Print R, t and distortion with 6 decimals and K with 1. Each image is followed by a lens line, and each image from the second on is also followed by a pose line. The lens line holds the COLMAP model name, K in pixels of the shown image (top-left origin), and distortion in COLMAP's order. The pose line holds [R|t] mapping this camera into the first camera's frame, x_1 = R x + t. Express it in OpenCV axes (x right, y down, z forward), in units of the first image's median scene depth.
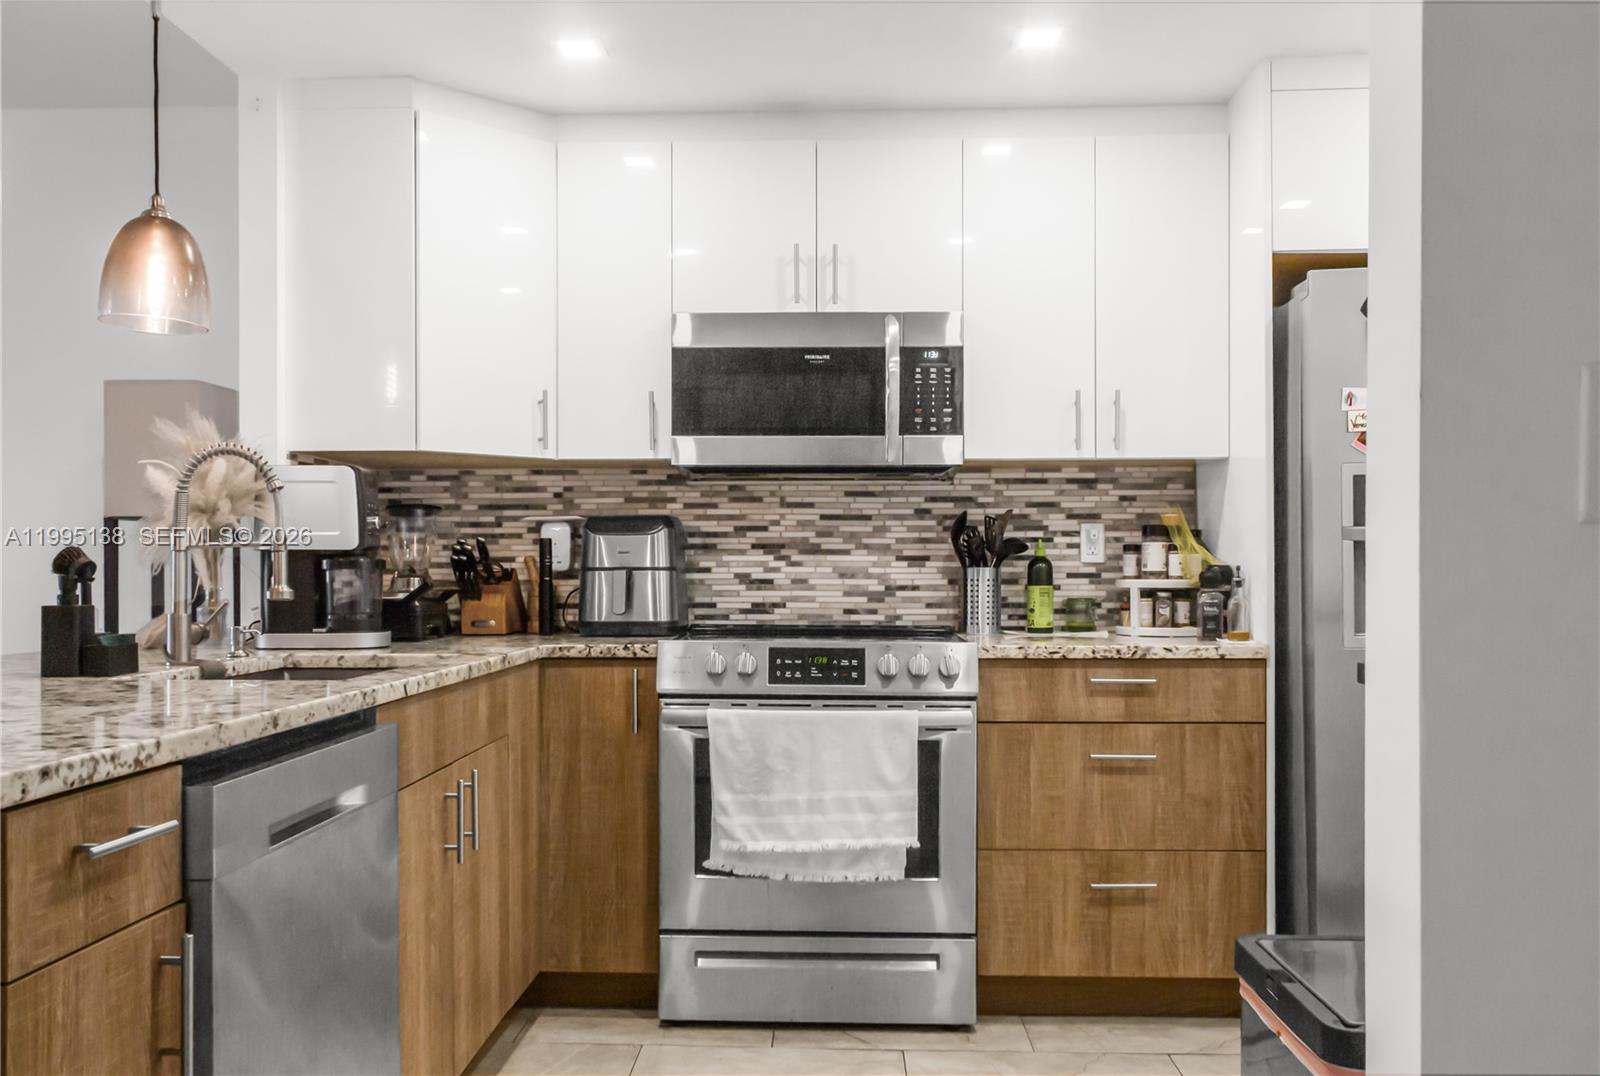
lens RADIAL K [[1328.5, 0, 800.8], [0, 1328.5, 573.4], [0, 0, 1]] dist [0.005585, 0.007448]
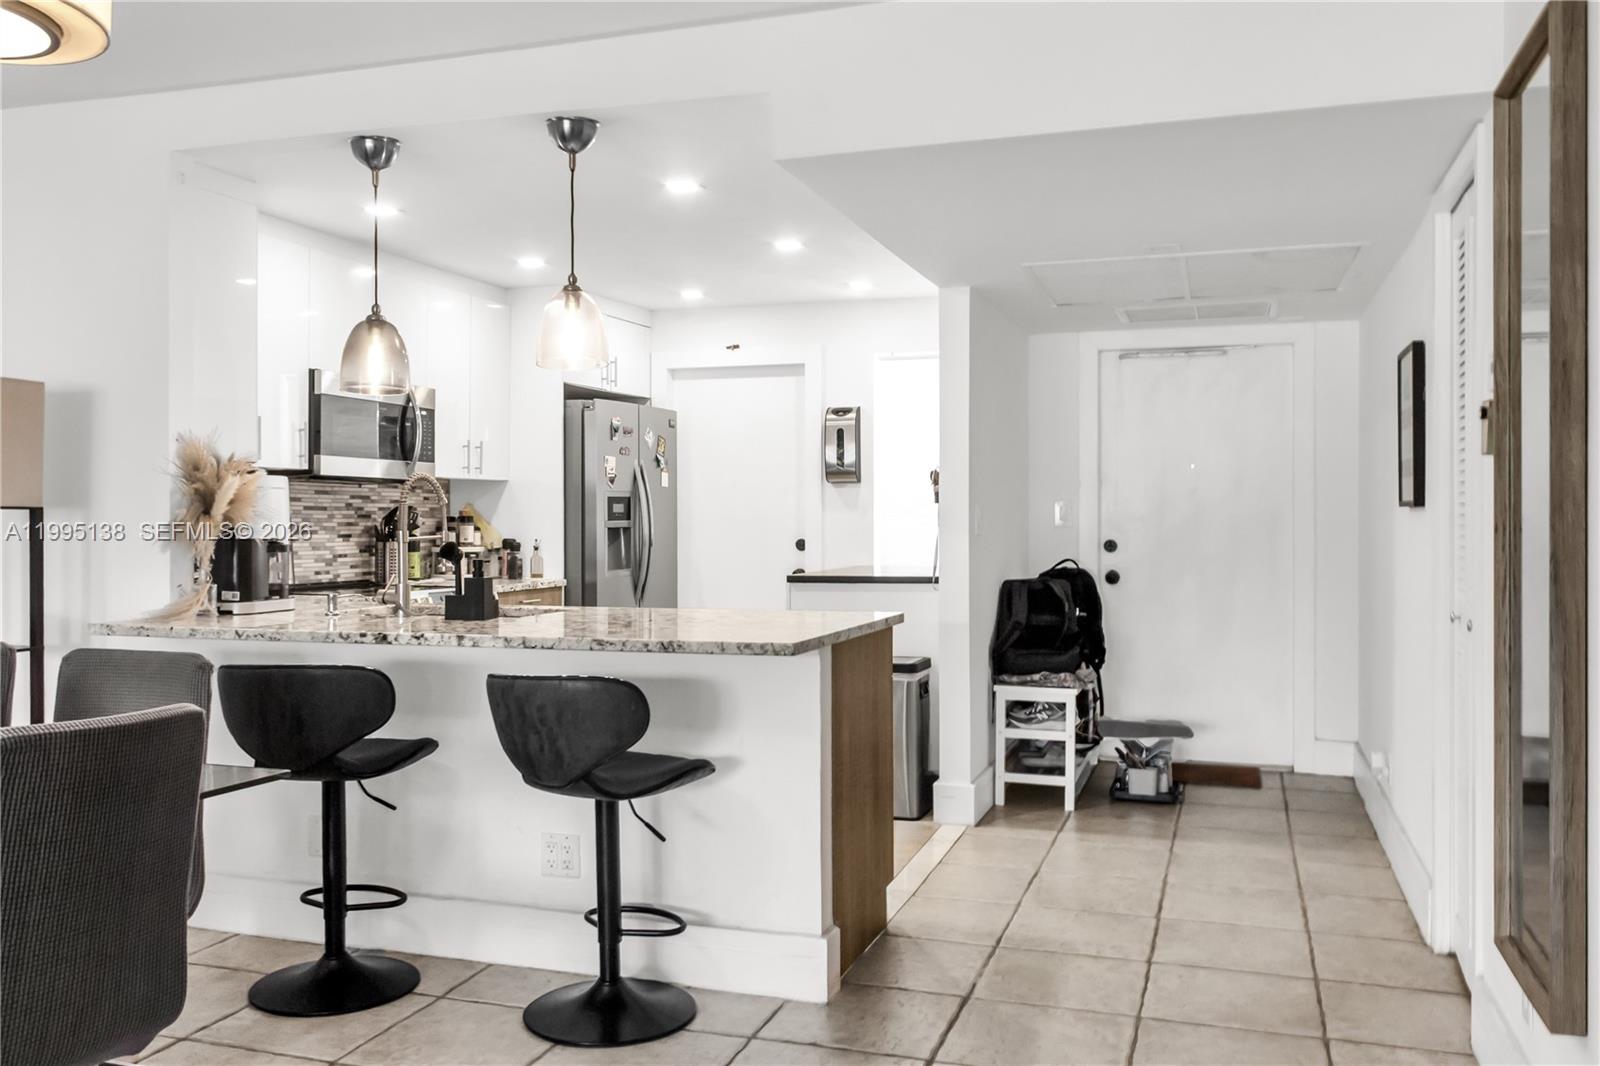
lens RADIAL K [[1322.5, 0, 803.0], [0, 1322.5, 513.2], [0, 0, 1]] dist [0.004999, 0.003205]
pose [[0.278691, 0.005047, 0.960368, -1.212265], [0.003424, 0.999975, -0.006249, -0.026009], [-0.960375, 0.005030, 0.278666, 0.084131]]
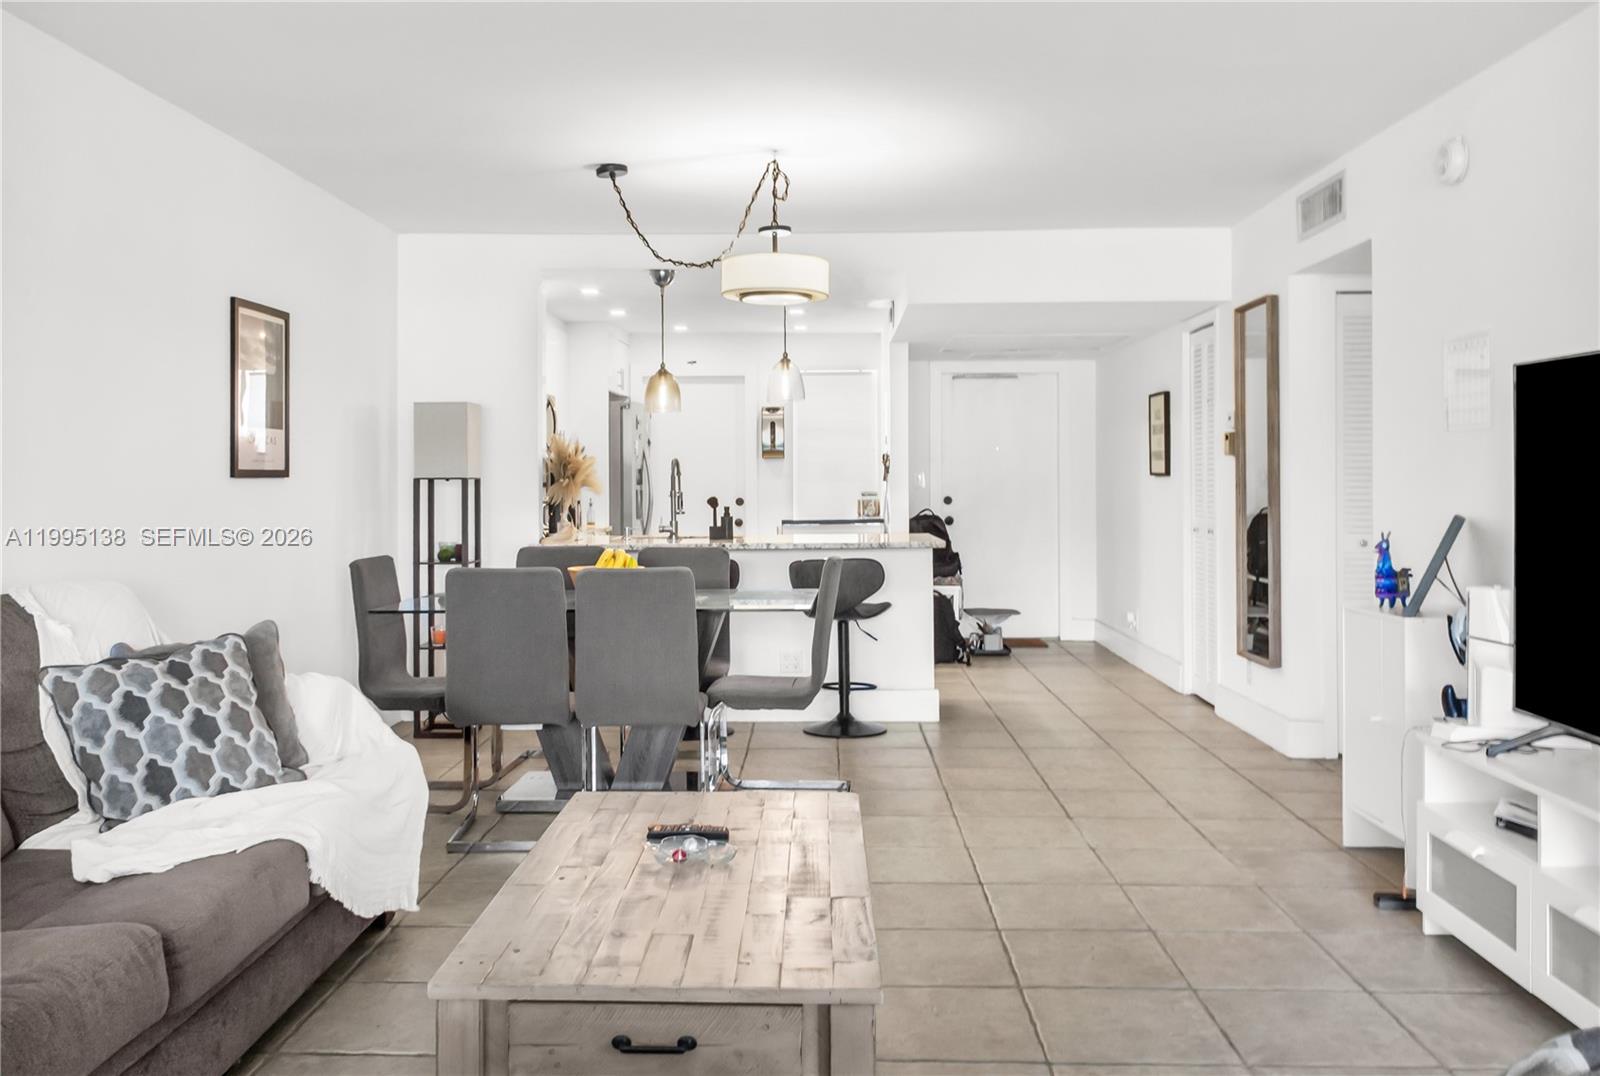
lens RADIAL K [[1370.3, 0, 803.1], [0, 1370.3, 474.1], [0, 0, 1]] dist [0.002063, 0.001093]
pose [[-0.022595, 0.005169, 0.999731, -2.197640], [0.005056, 0.999974, -0.005056, -0.032750], [-0.999732, 0.004941, -0.022620, 0.536317]]
